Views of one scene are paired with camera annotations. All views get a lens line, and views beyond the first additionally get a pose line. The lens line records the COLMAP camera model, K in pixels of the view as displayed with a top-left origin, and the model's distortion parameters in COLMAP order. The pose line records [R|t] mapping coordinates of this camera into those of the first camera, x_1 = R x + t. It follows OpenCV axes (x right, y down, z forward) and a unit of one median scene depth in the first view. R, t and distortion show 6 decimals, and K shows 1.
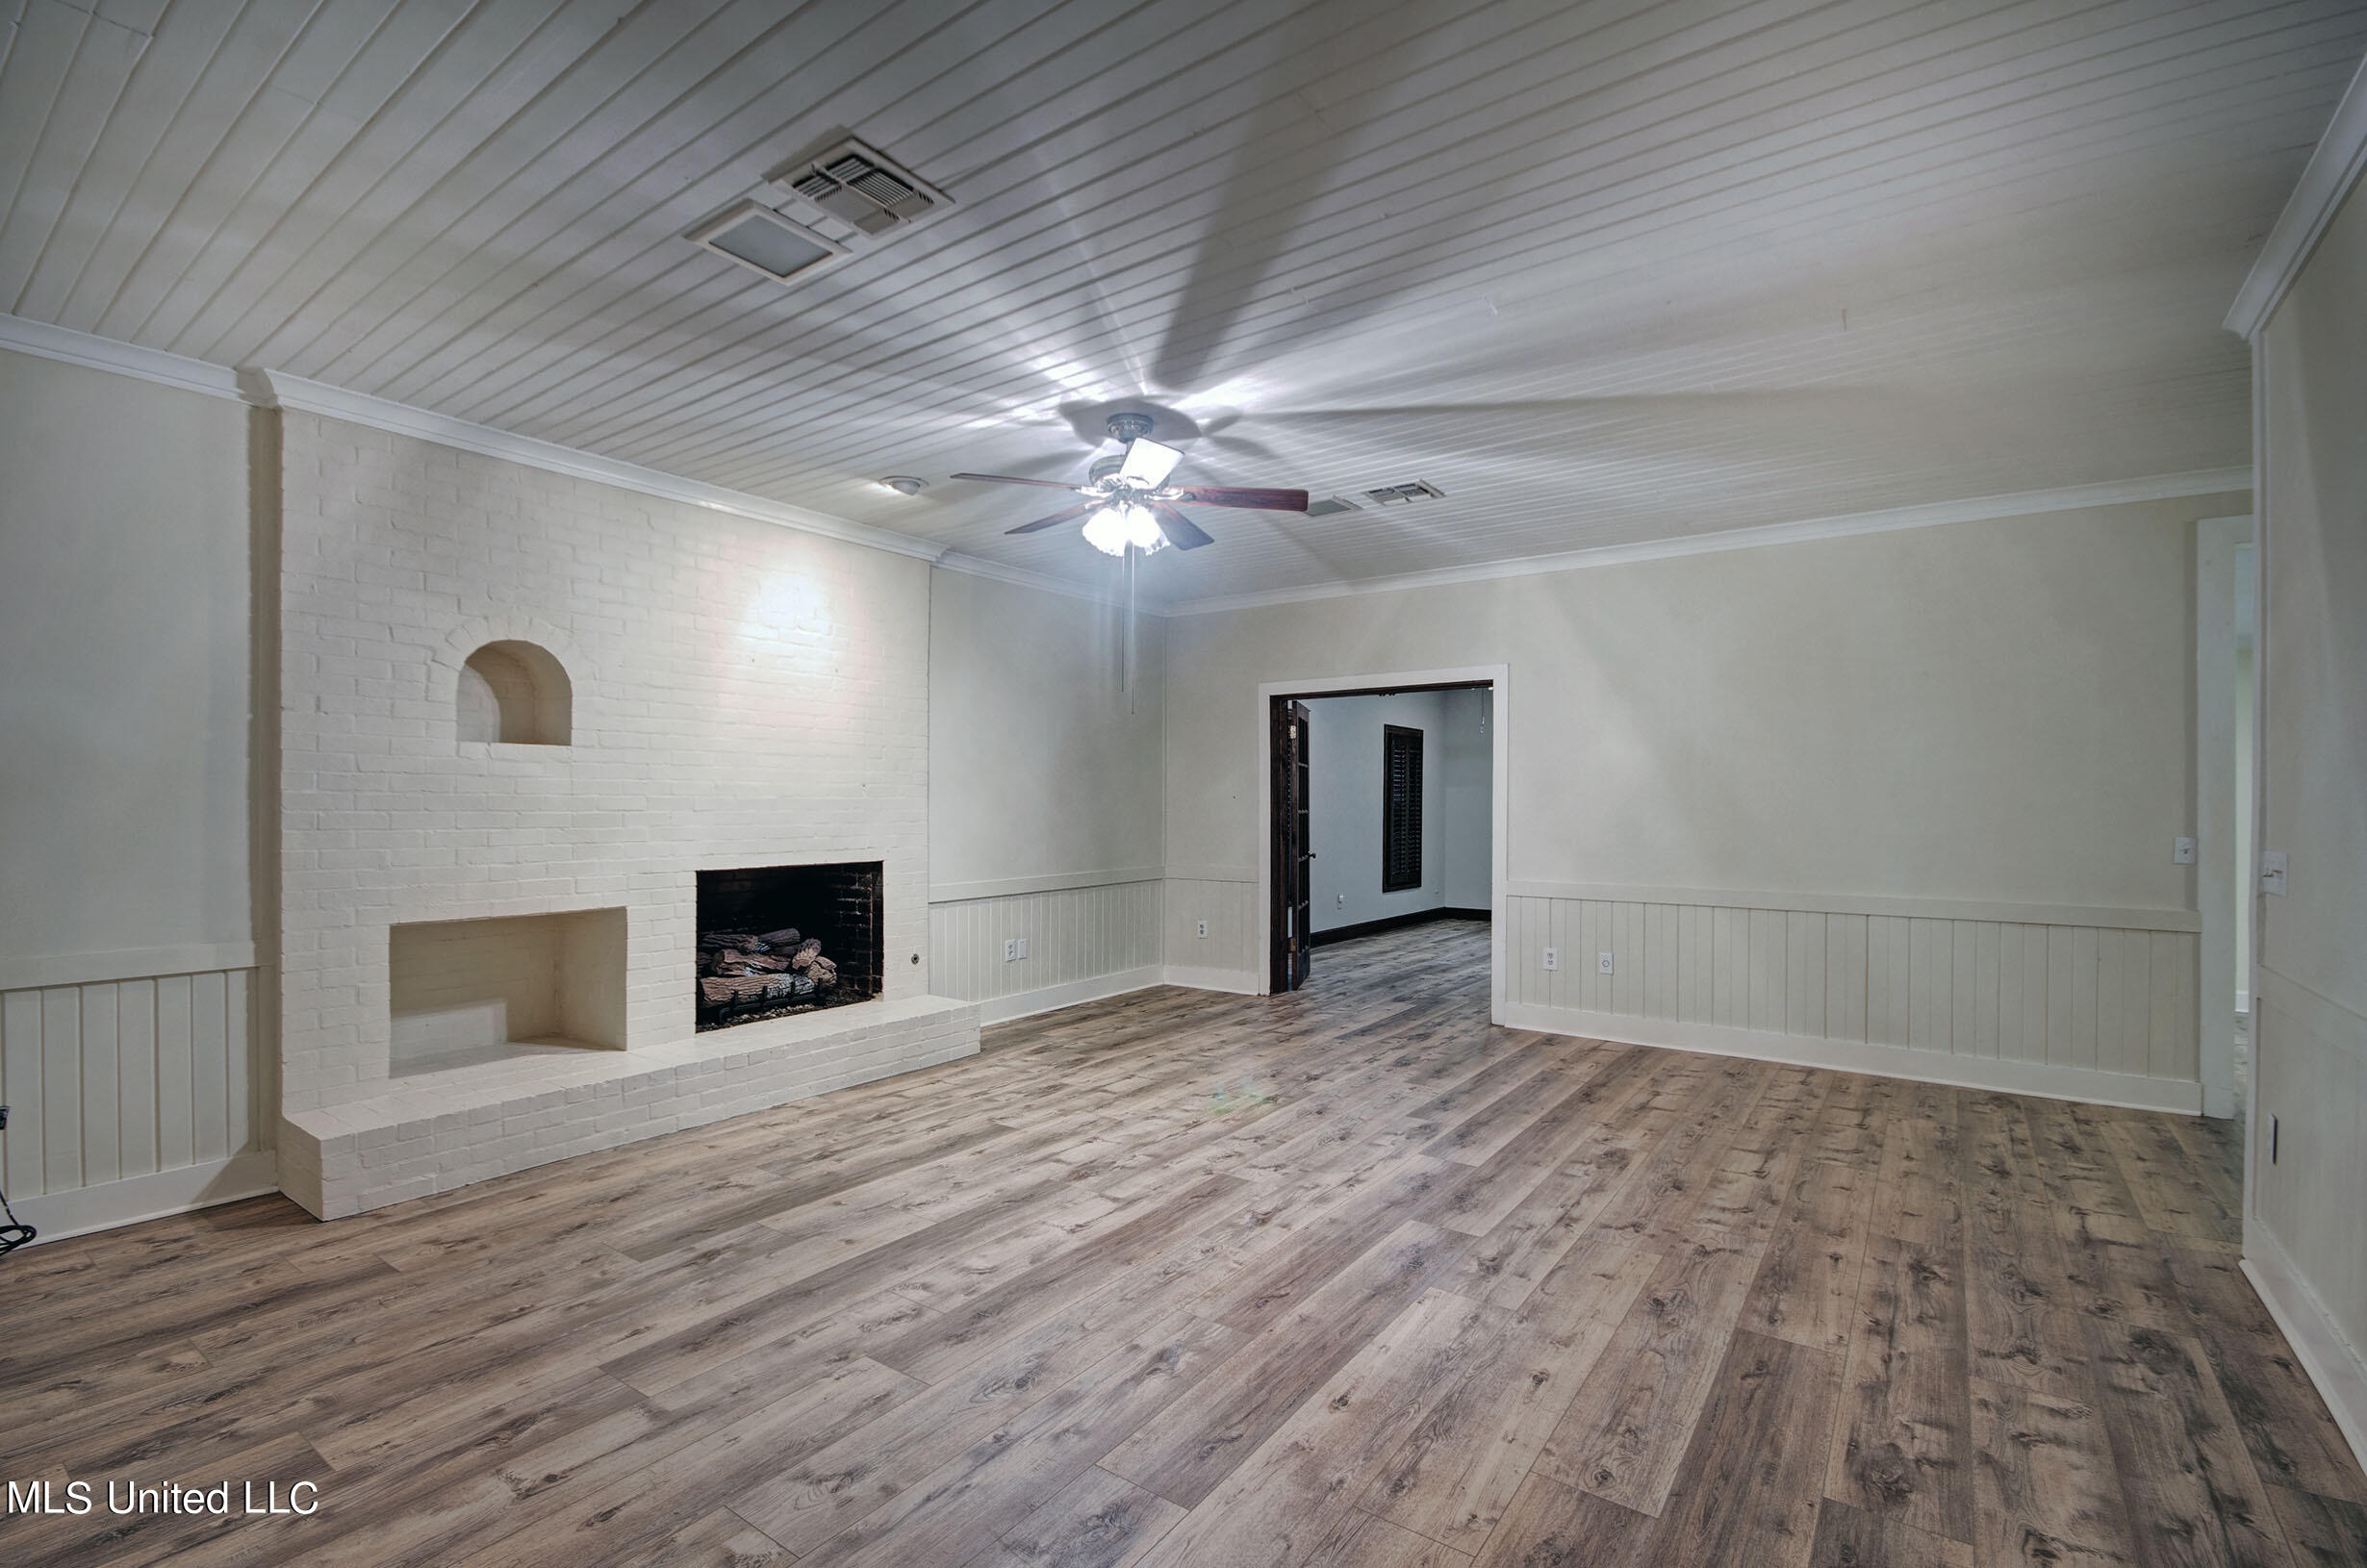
lens RADIAL K [[1047.5, 0, 1181.8], [0, 1047.5, 805.0], [0, 0, 1]] dist [0.009338, -0.014394]
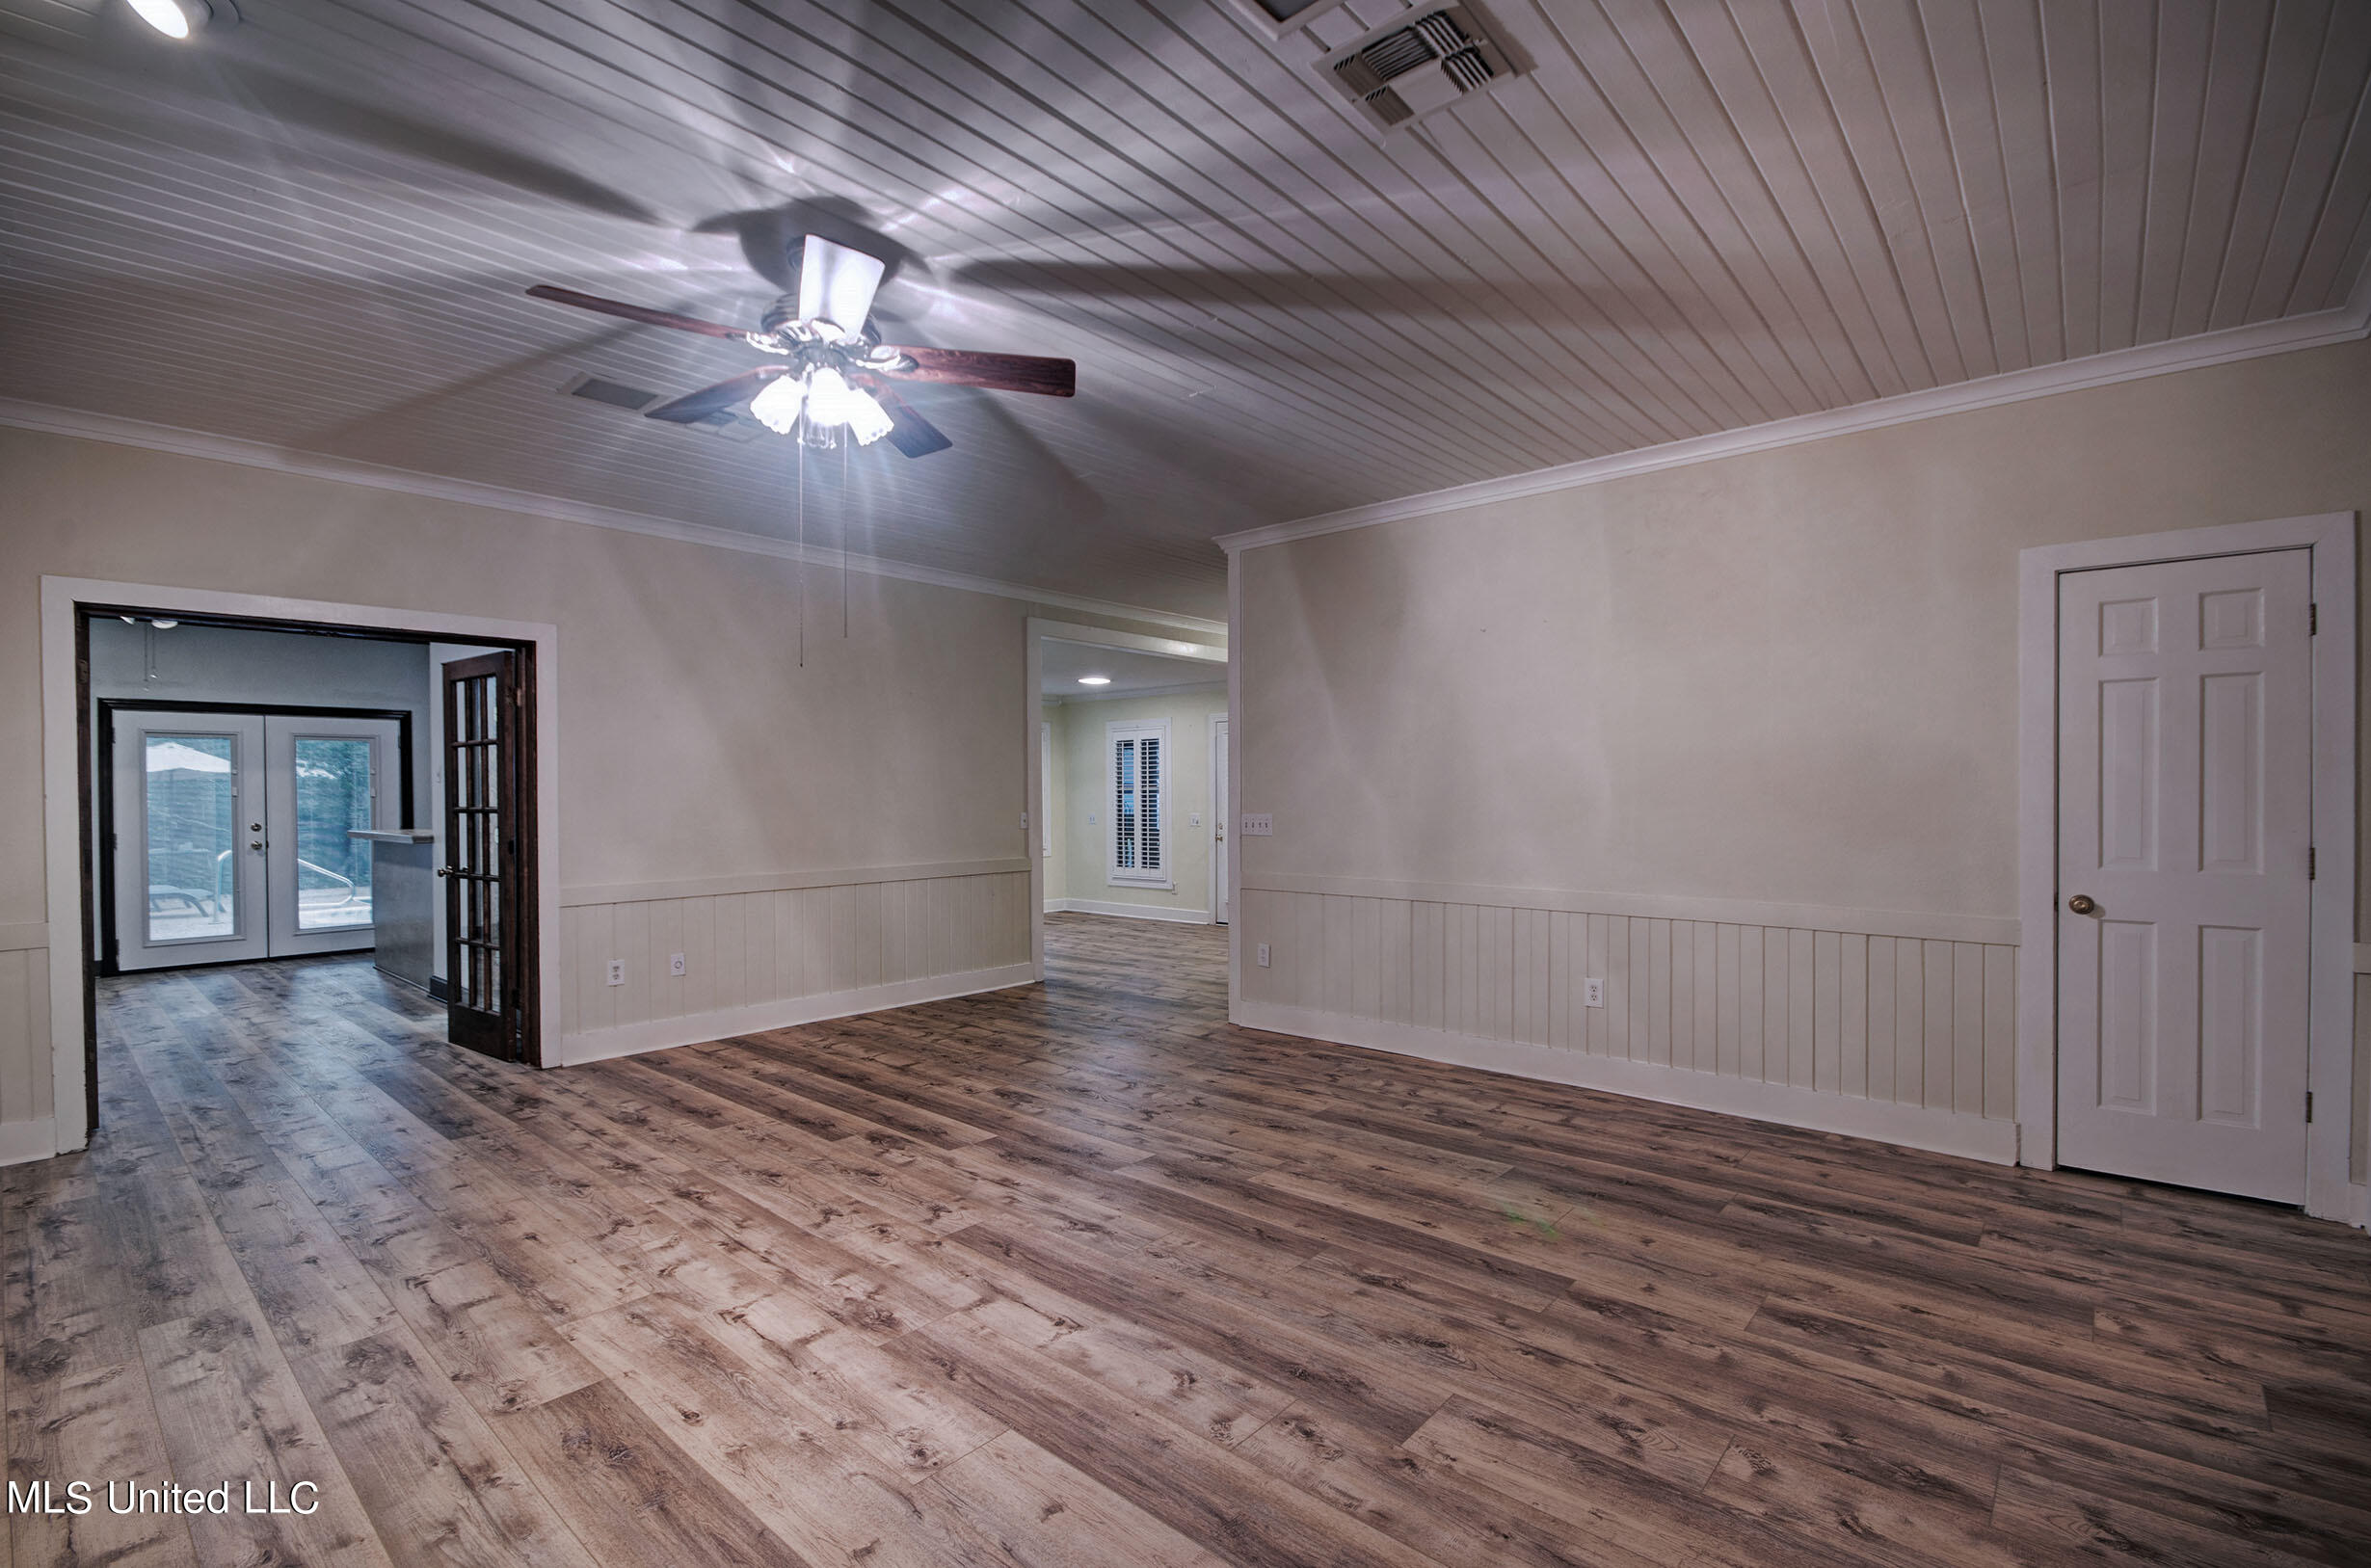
lens RADIAL K [[1049.3, 0, 1183.8], [0, 1049.3, 805.0], [0, 0, 1]] dist [0.009338, -0.014394]
pose [[0.100184, -0.014365, 0.994865, -0.753099], [0.006161, 0.999886, 0.013817, -0.002722], [-0.994950, 0.004745, 0.100261, 0.708633]]
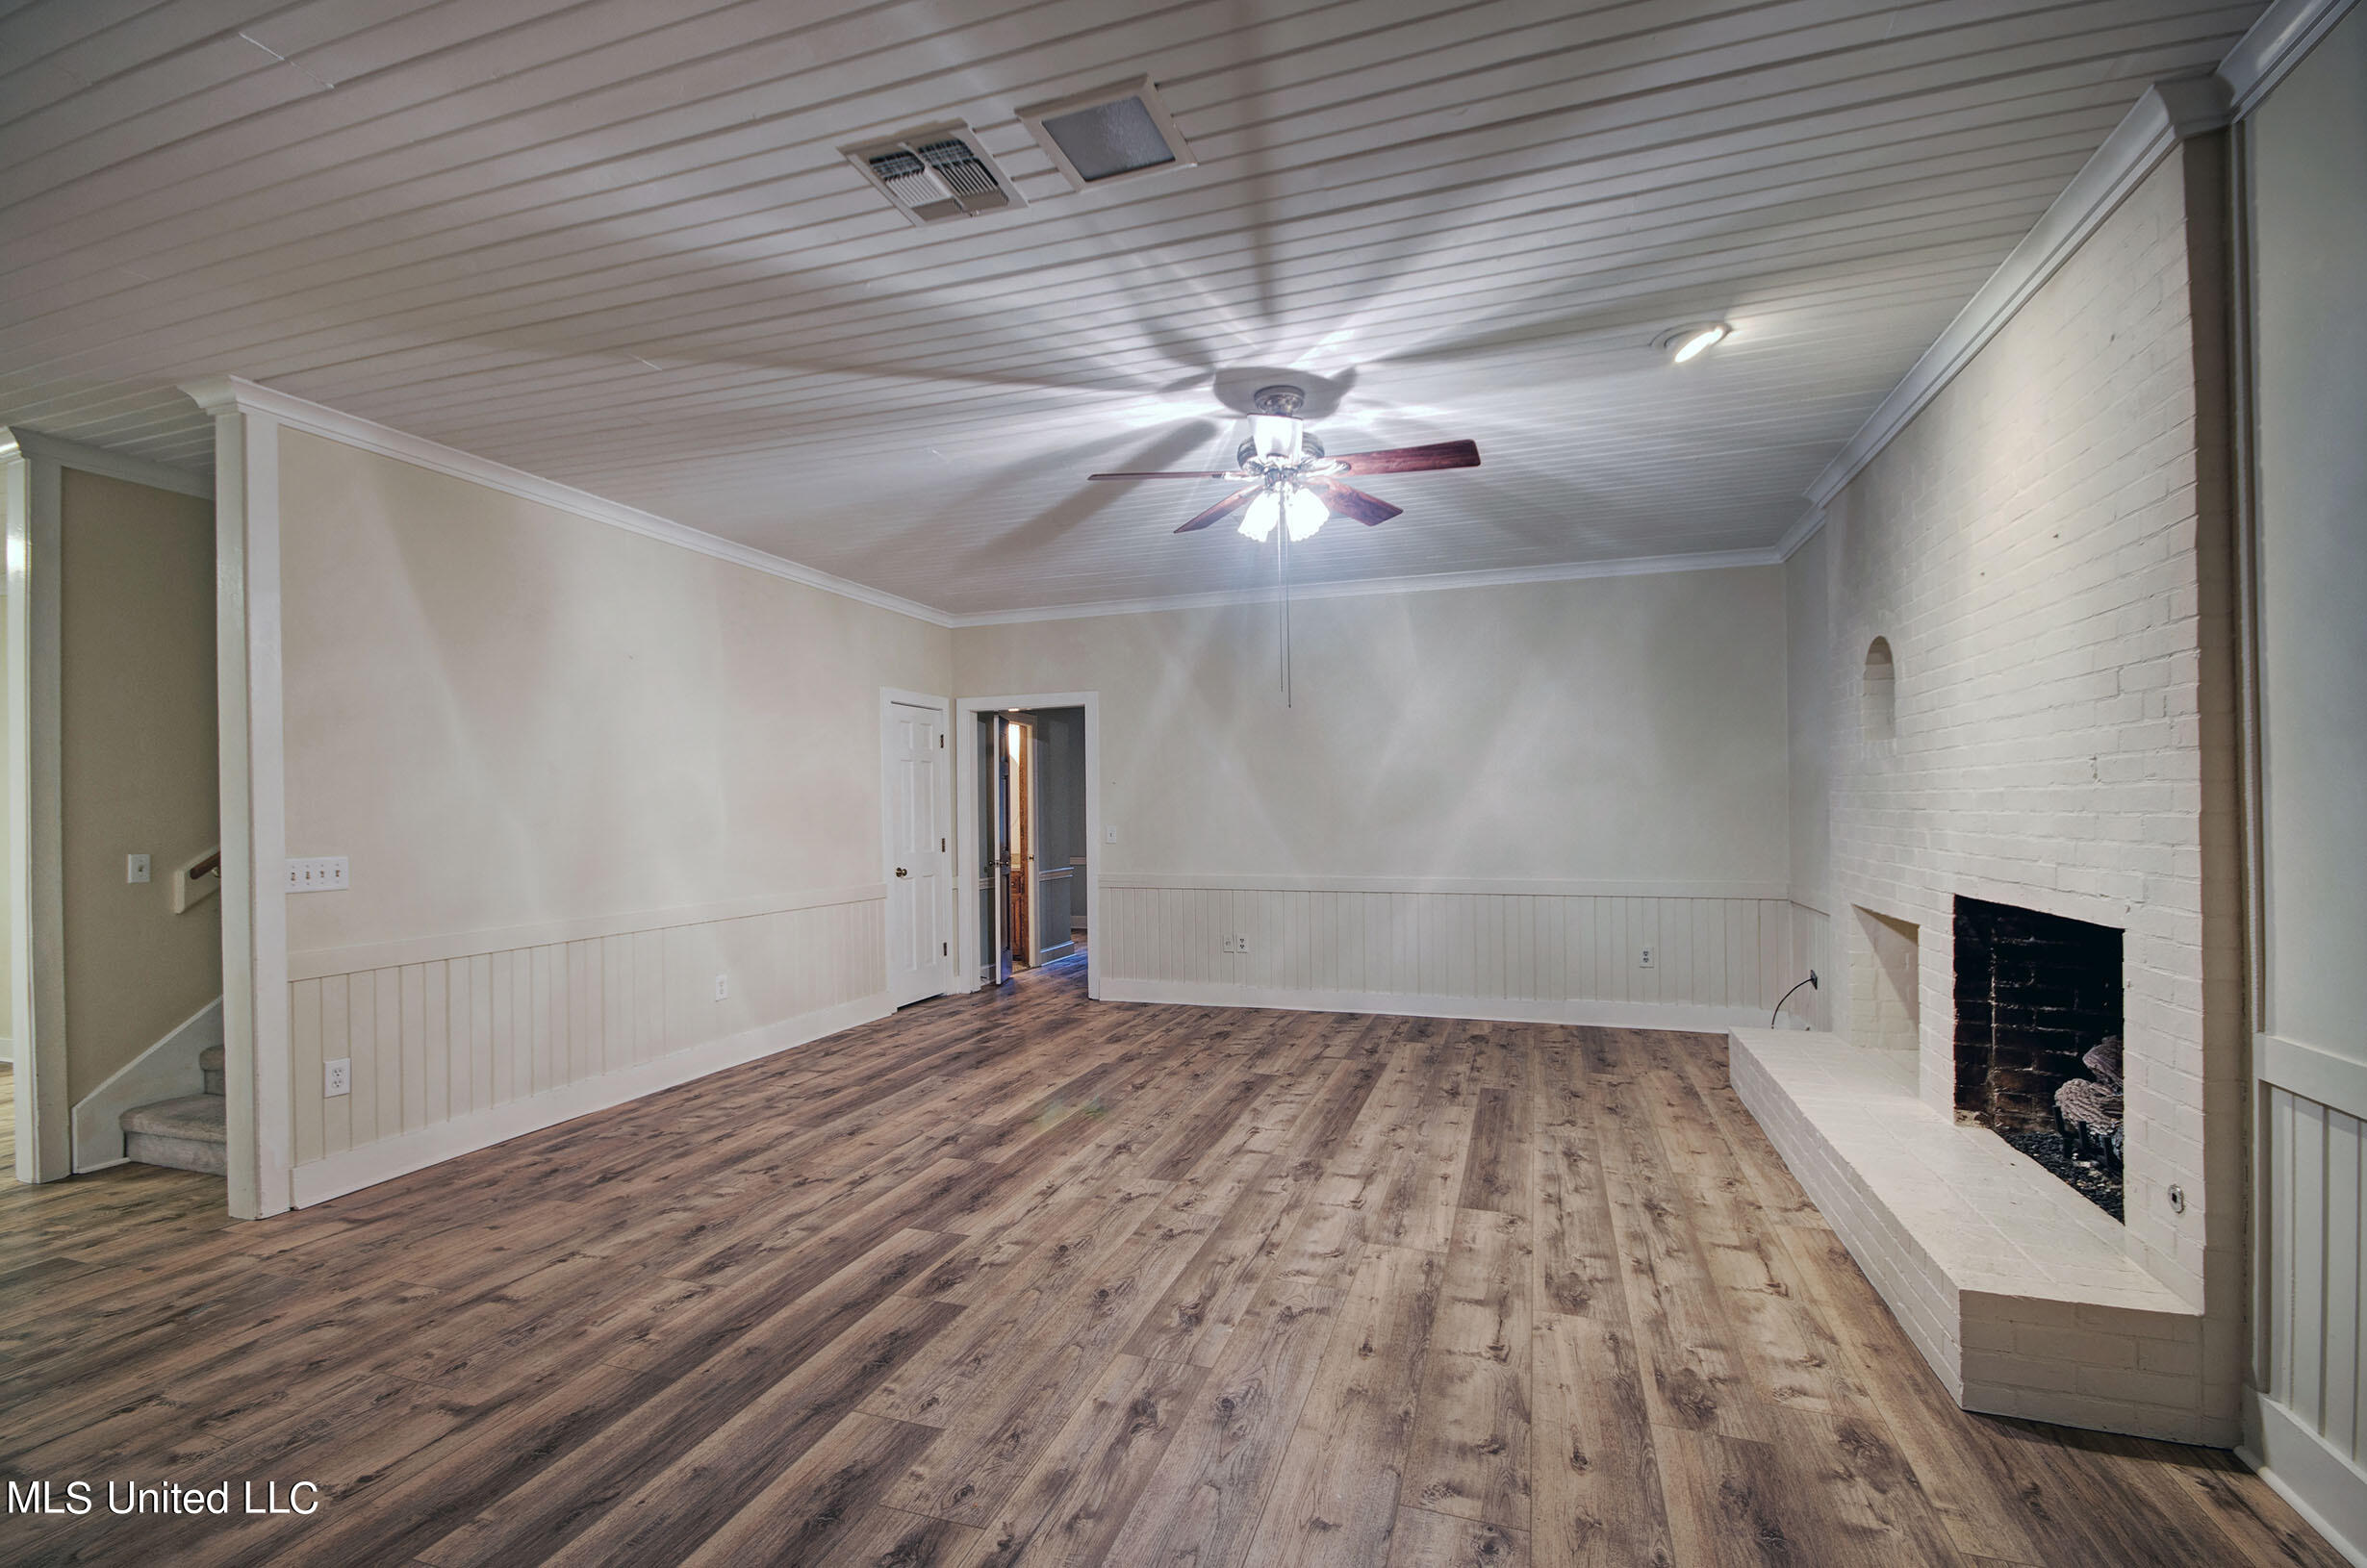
lens RADIAL K [[1047.5, 0, 1181.8], [0, 1047.5, 805.0], [0, 0, 1]] dist [0.009338, -0.014394]
pose [[-0.956215, 0.008761, -0.292533, 0.316660], [0.010613, 0.999932, -0.004744, -0.000292], [0.292471, -0.007641, -0.956244, 1.910922]]
